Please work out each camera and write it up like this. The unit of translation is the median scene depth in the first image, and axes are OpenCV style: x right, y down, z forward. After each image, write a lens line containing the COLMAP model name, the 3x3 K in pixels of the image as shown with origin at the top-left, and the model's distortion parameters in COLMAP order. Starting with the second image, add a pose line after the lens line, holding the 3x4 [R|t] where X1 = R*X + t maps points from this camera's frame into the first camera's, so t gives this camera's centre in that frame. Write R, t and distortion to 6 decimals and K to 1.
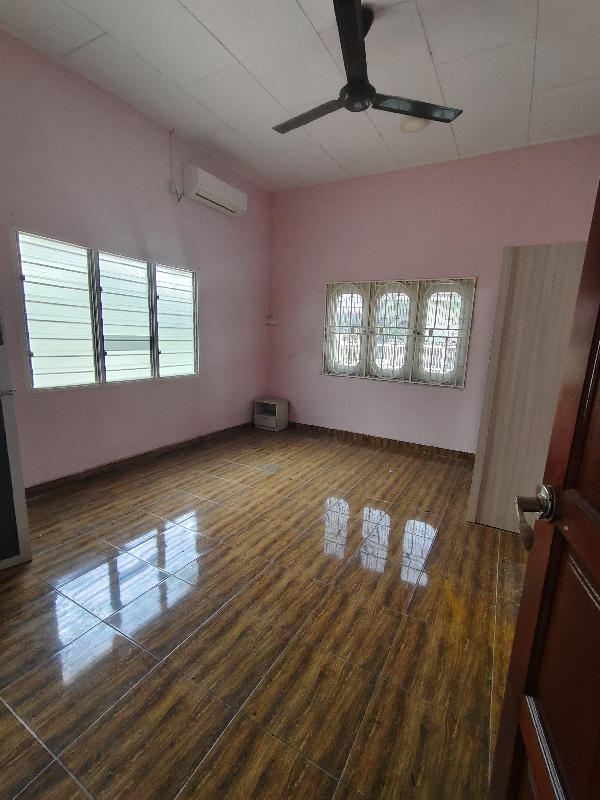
lens RADIAL K [[369.7, 0, 300.0], [0, 369.7, 400.0], [0, 0, 1]] dist [0.073749, 0.000067]
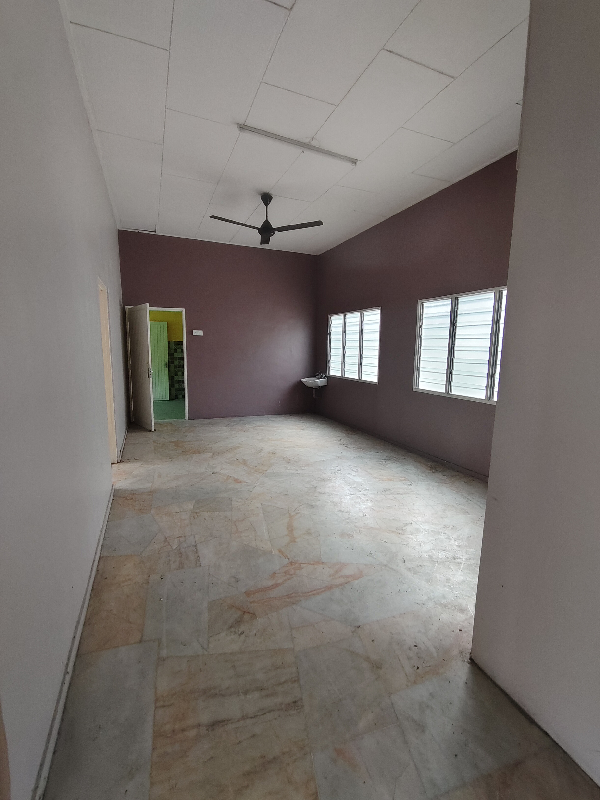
lens RADIAL K [[369.7, 0, 300.0], [0, 369.7, 400.0], [0, 0, 1]] dist [0.073749, 0.000067]
pose [[-0.605329, 0.054108, -0.794134, 0.840971], [-0.191329, 0.958545, 0.211150, -0.204910], [0.772638, 0.279756, -0.569883, 1.357792]]
